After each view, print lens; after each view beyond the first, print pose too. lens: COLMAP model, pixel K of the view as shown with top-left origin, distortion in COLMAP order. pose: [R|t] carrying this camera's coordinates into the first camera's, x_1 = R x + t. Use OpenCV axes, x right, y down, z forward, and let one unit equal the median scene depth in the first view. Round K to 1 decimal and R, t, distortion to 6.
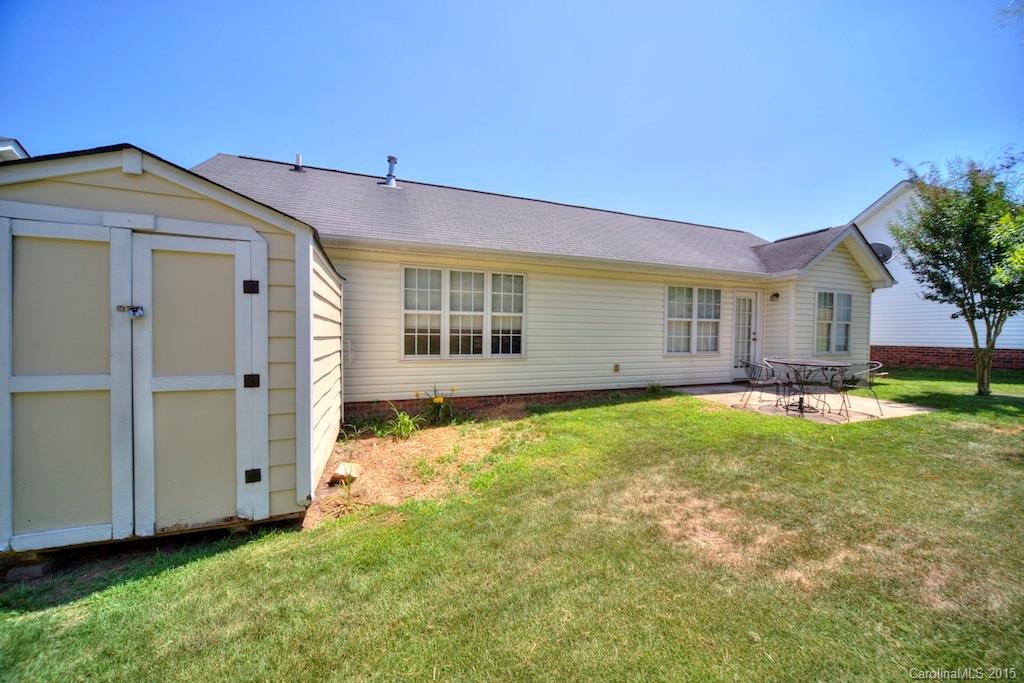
lens RADIAL K [[356.9, 0, 515.7], [0, 356.9, 344.3], [0, 0, 1]] dist [-0.009130, 0.000445]
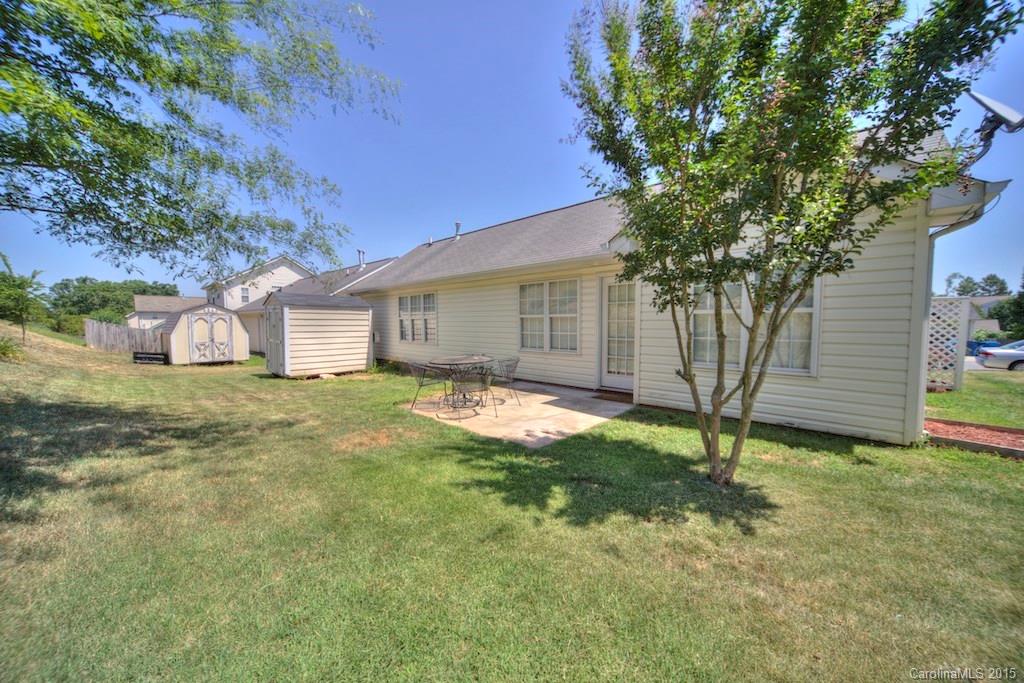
lens RADIAL K [[356.9, 0, 515.7], [0, 356.9, 344.3], [0, 0, 1]] dist [-0.009130, 0.000445]
pose [[0.514898, 0.024544, -0.856900, 1.196348], [-0.029236, 0.999511, 0.011062, -0.000217], [0.856753, 0.019356, 0.515364, 0.398801]]
